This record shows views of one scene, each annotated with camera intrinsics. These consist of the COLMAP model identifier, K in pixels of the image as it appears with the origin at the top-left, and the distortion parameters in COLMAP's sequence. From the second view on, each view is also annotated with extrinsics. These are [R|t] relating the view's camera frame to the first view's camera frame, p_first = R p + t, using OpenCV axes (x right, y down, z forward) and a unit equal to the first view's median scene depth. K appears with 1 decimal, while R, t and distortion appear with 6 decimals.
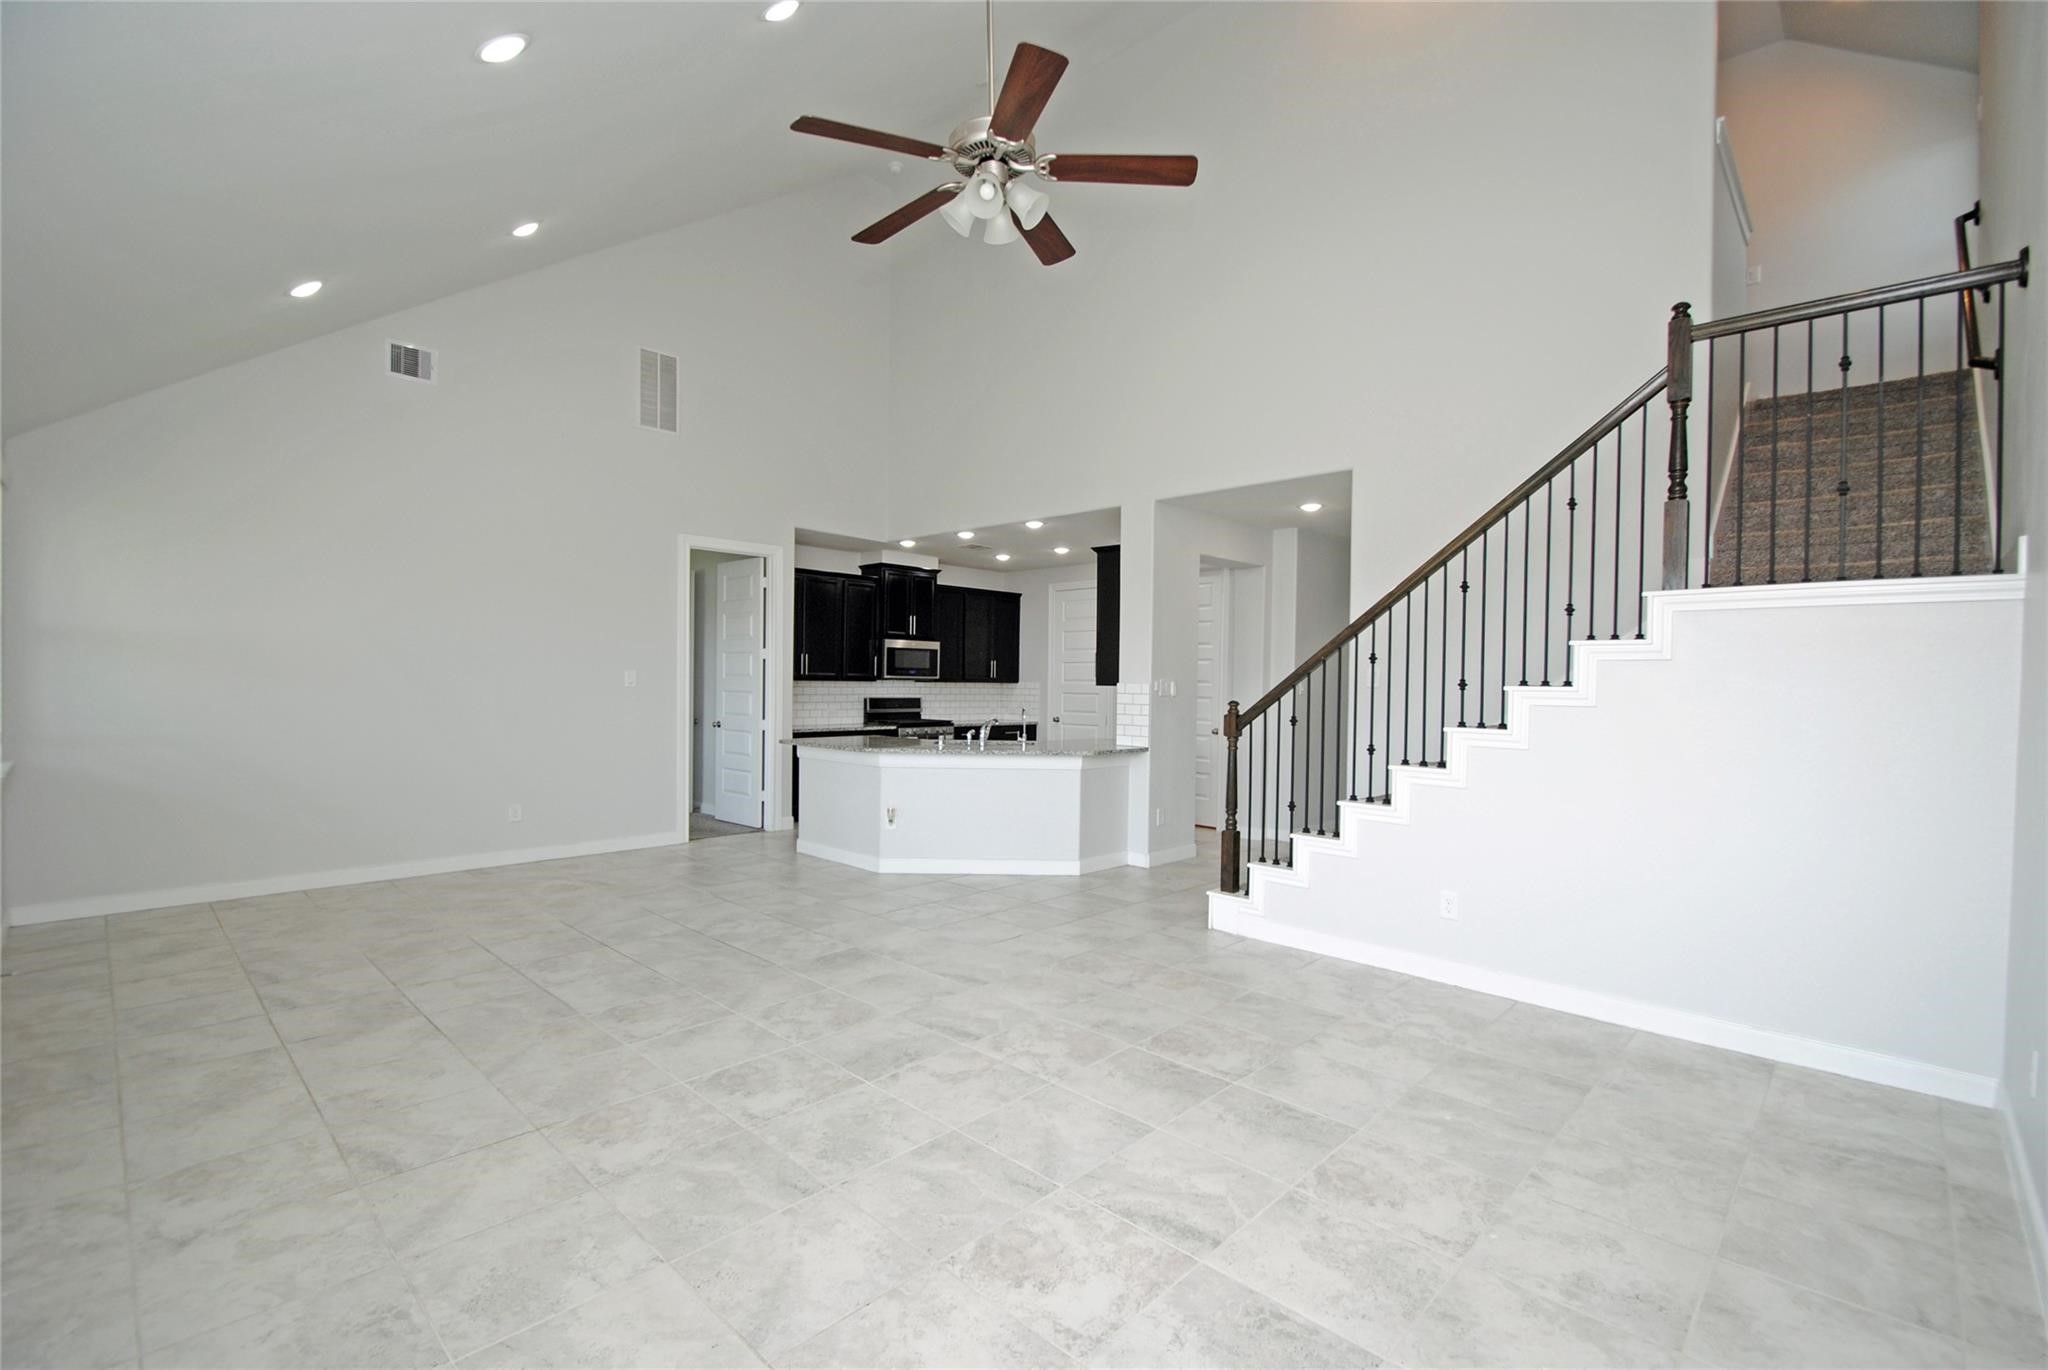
lens RADIAL K [[898.6, 0, 1034.7], [0, 898.6, 693.0], [0, 0, 1]] dist [0.017462, -0.017444]
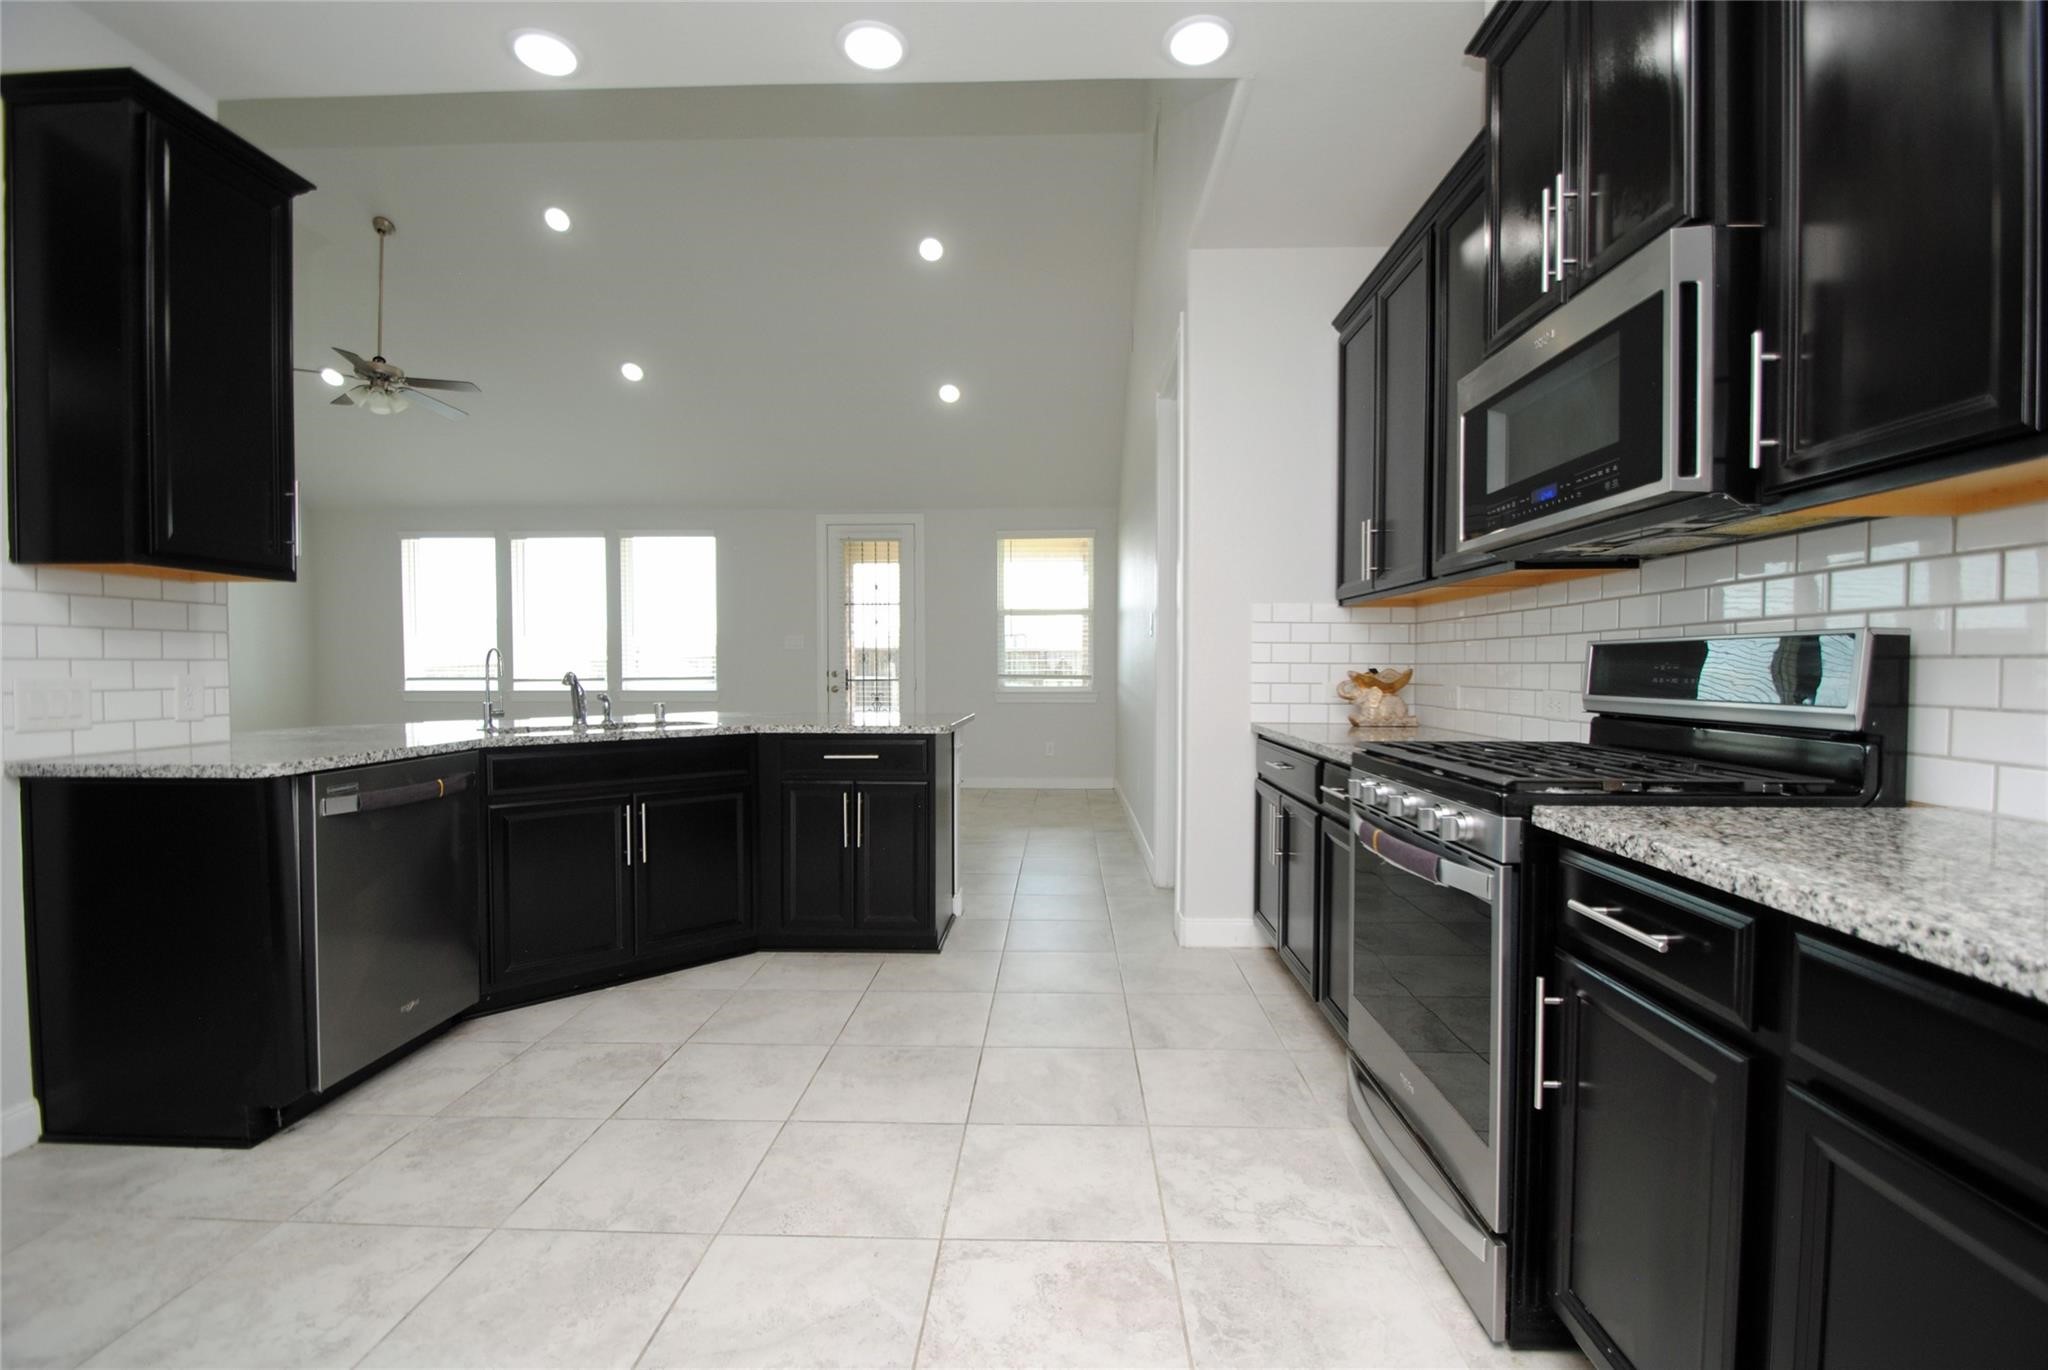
lens RADIAL K [[898.6, 0, 1034.7], [0, 898.6, 693.0], [0, 0, 1]] dist [0.017462, -0.017444]
pose [[-0.745439, 0.004266, -0.666560, 0.115034], [-0.018896, 0.999442, 0.027529, 0.025807], [0.666306, 0.033116, -0.744943, 1.945700]]
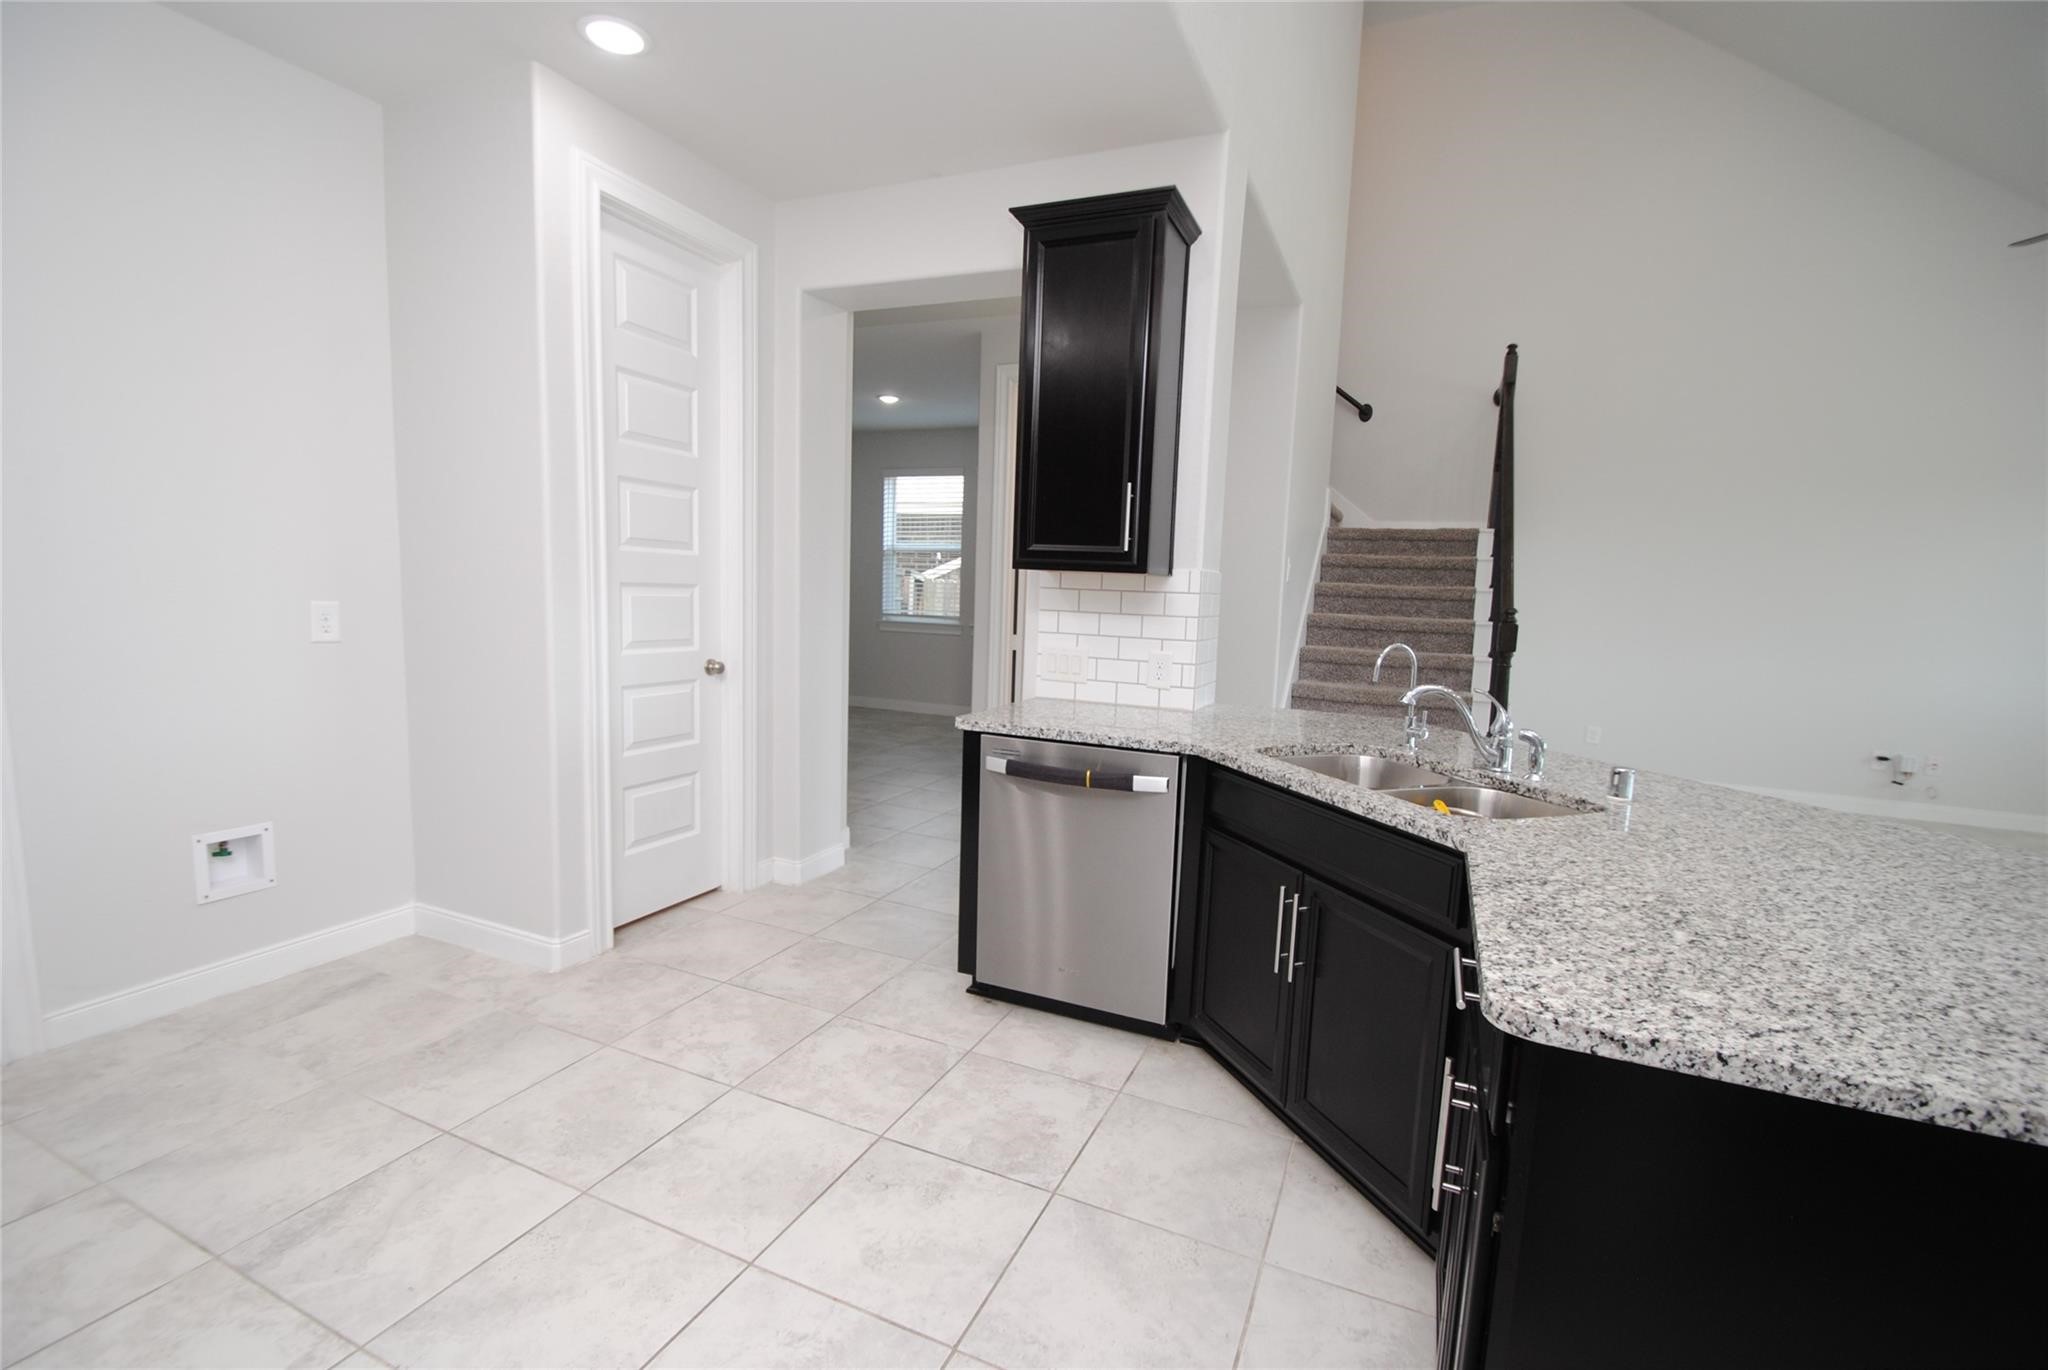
lens RADIAL K [[898.6, 0, 1034.7], [0, 898.6, 693.0], [0, 0, 1]] dist [0.017462, -0.017444]
pose [[-0.337068, -0.141303, 0.930816, -0.378614], [-0.032497, 0.989830, 0.138493, -0.012796], [-0.940919, 0.016433, -0.338231, 1.578871]]
